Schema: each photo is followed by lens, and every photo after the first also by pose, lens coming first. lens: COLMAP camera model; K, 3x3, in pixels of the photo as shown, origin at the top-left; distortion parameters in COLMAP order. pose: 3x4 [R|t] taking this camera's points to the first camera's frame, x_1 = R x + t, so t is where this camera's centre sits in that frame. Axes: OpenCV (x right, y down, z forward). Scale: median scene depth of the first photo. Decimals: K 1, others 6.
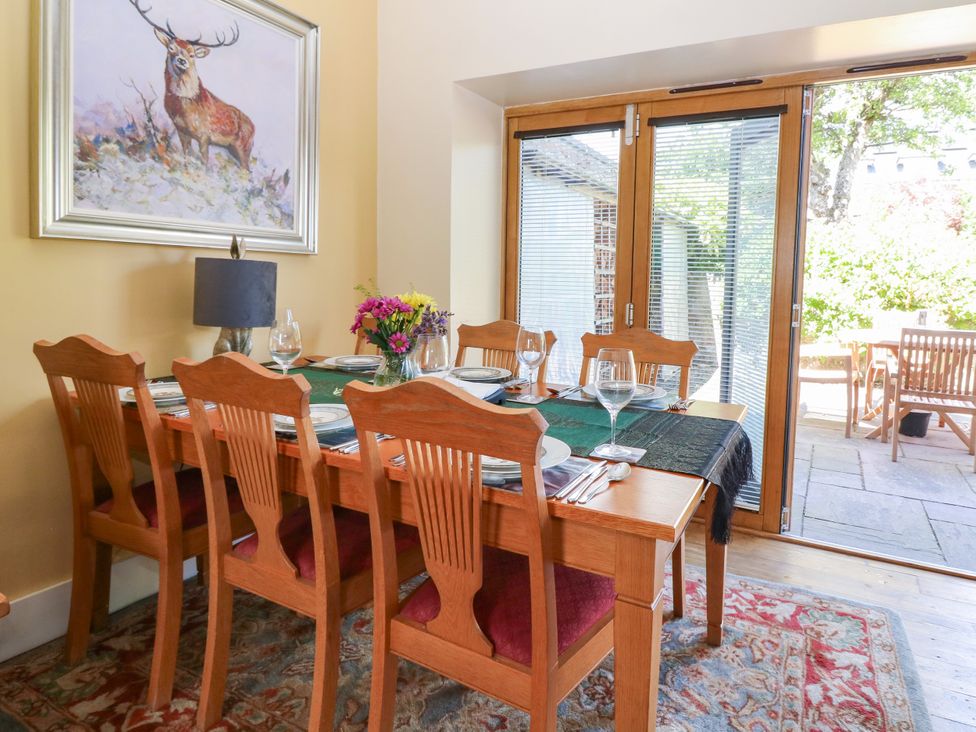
lens RADIAL K [[560.9, 0, 552.1], [0, 560.9, 314.0], [0, 0, 1]] dist [-0.000485, -0.015201]
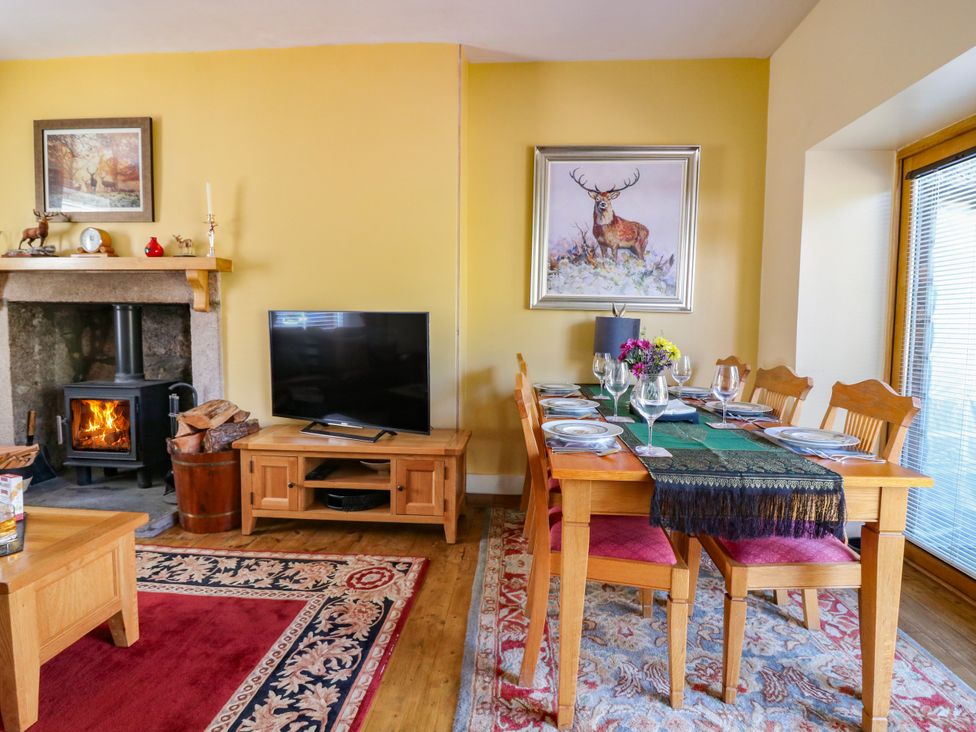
lens RADIAL K [[508.5, 0, 495.6], [0, 508.5, 355.0], [0, 0, 1]] dist [-0.002353, -0.012436]
pose [[0.383680, 0.038746, -0.922653, 0.656949], [-0.067944, 0.997596, 0.013639, 0.016306], [0.920963, 0.057455, 0.385390, 0.099354]]
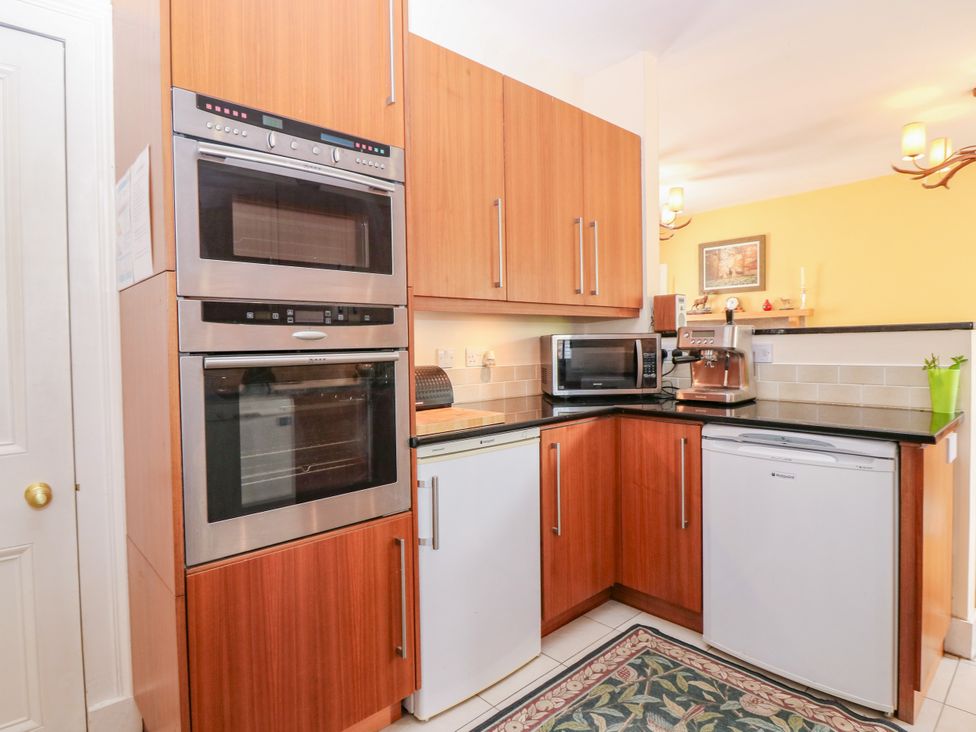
lens RADIAL K [[554.1, 0, 497.7], [0, 554.1, 358.9], [0, 0, 1]] dist [0.000950, -0.013548]
pose [[-0.349683, 0.003351, -0.936862, 2.165763], [-0.061603, 0.997747, 0.026562, 0.087829], [0.934841, 0.067001, -0.348689, -0.557141]]
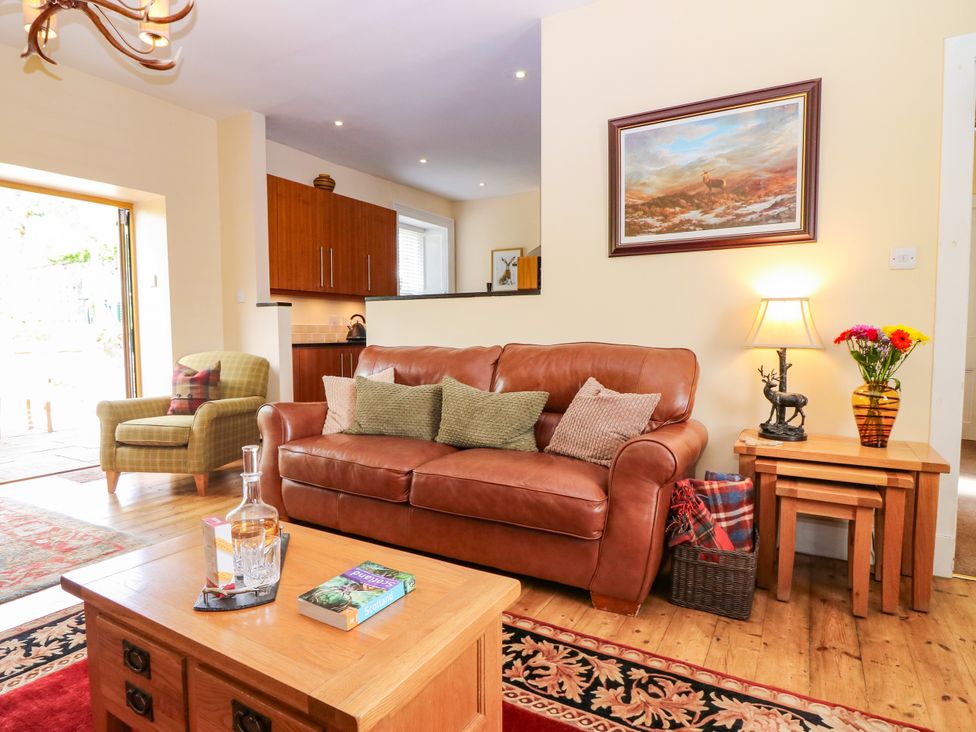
lens RADIAL K [[553.9, 0, 468.6], [0, 553.9, 364.5], [0, 0, 1]] dist [-0.006642, -0.002650]
pose [[0.083230, -0.086701, 0.992752, -0.915517], [0.075596, 0.993887, 0.080462, 0.087956], [-0.993659, 0.068351, 0.089275, -0.618676]]
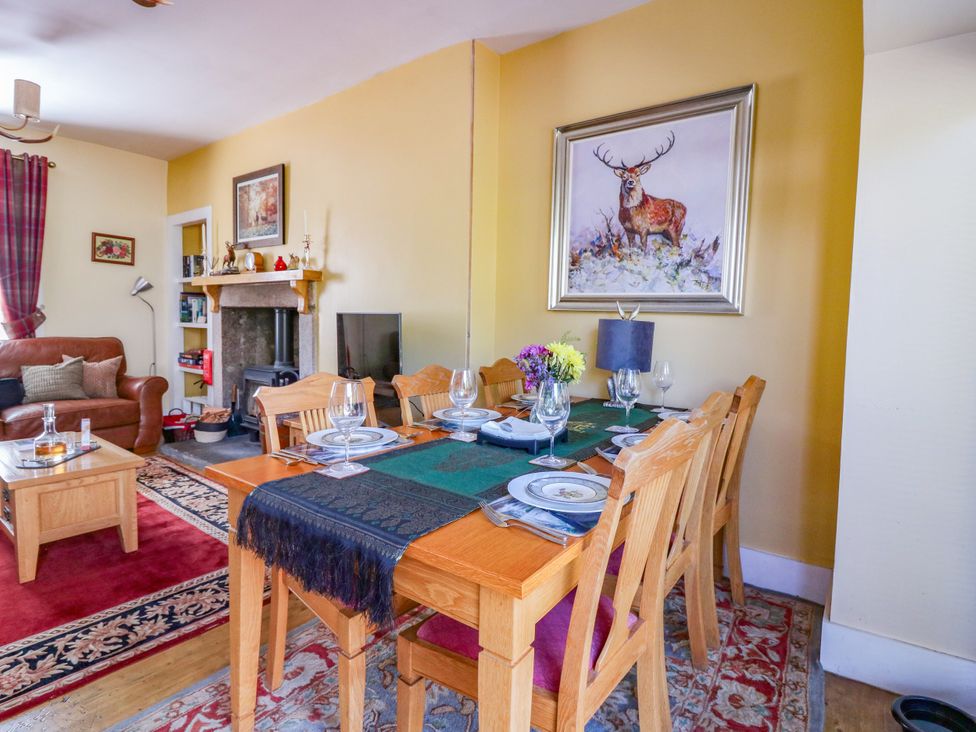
lens RADIAL K [[508.5, 0, 495.6], [0, 508.5, 355.0], [0, 0, 1]] dist [-0.002353, -0.012436]
pose [[-0.170550, 0.032381, -0.984817, 0.656685], [-0.098195, 0.993926, 0.049685, -0.042956], [0.980444, 0.105178, -0.166335, 0.877670]]
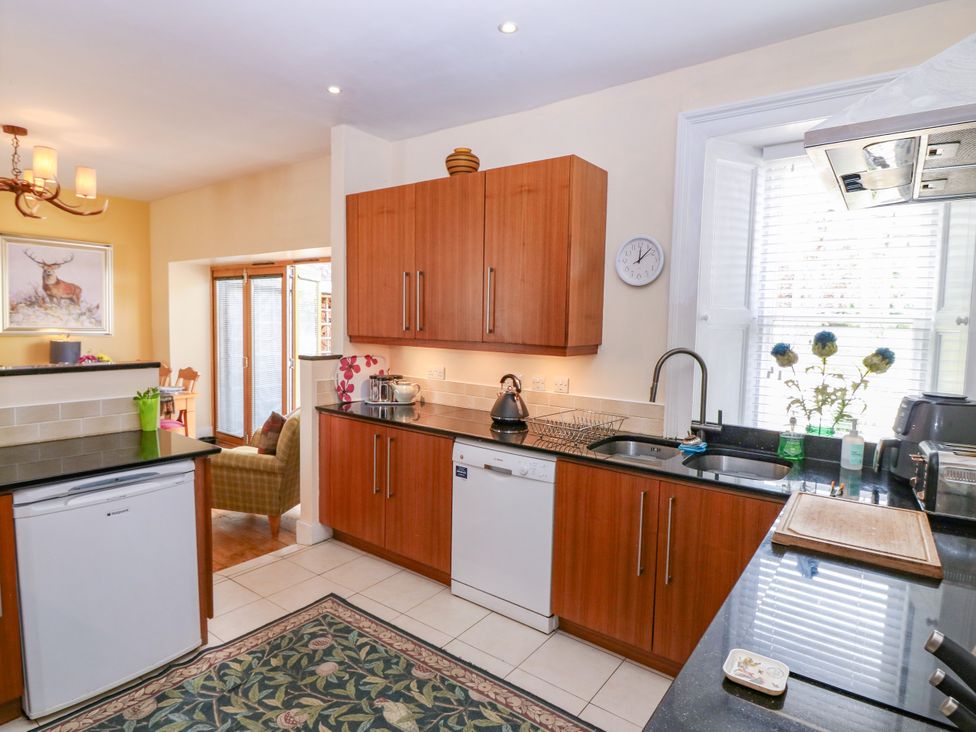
lens RADIAL K [[554.1, 0, 497.7], [0, 554.1, 358.9], [0, 0, 1]] dist [0.000950, -0.013548]
pose [[0.985132, 0.011010, -0.171447, 2.015139], [-0.011810, 0.999924, -0.003651, -0.018538], [0.171394, 0.005622, 0.985187, -1.341790]]
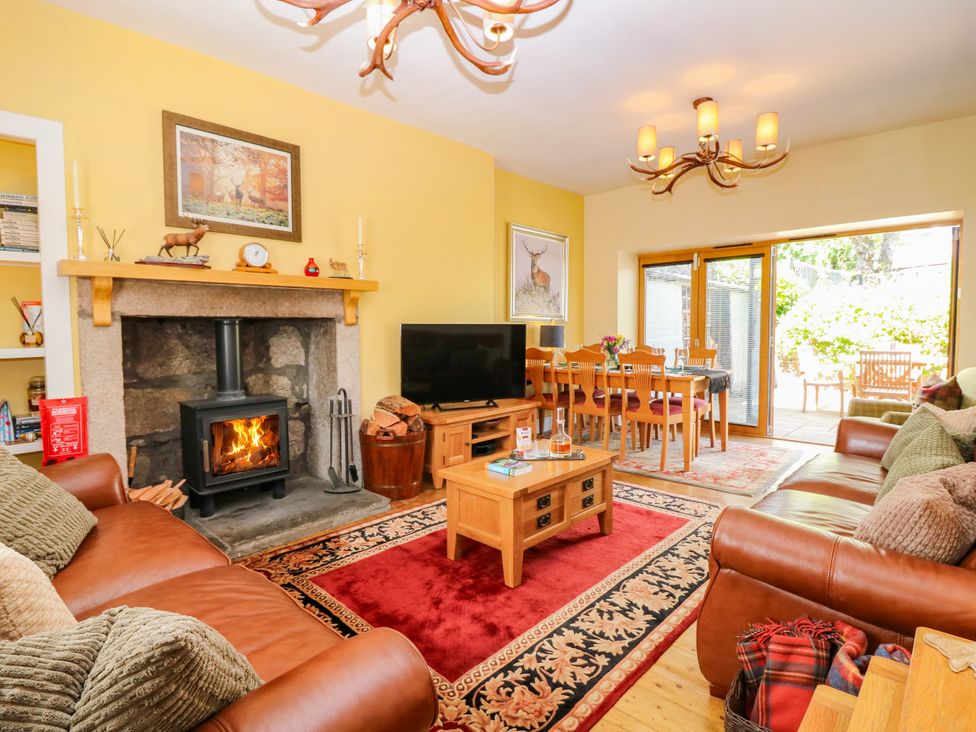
lens RADIAL K [[508.5, 0, 495.6], [0, 508.5, 355.0], [0, 0, 1]] dist [-0.002353, -0.012436]
pose [[0.957309, -0.015448, -0.288655, -0.068996], [0.009930, 0.999739, -0.020569, 0.109675], [0.288897, 0.016825, 0.957212, -1.635945]]
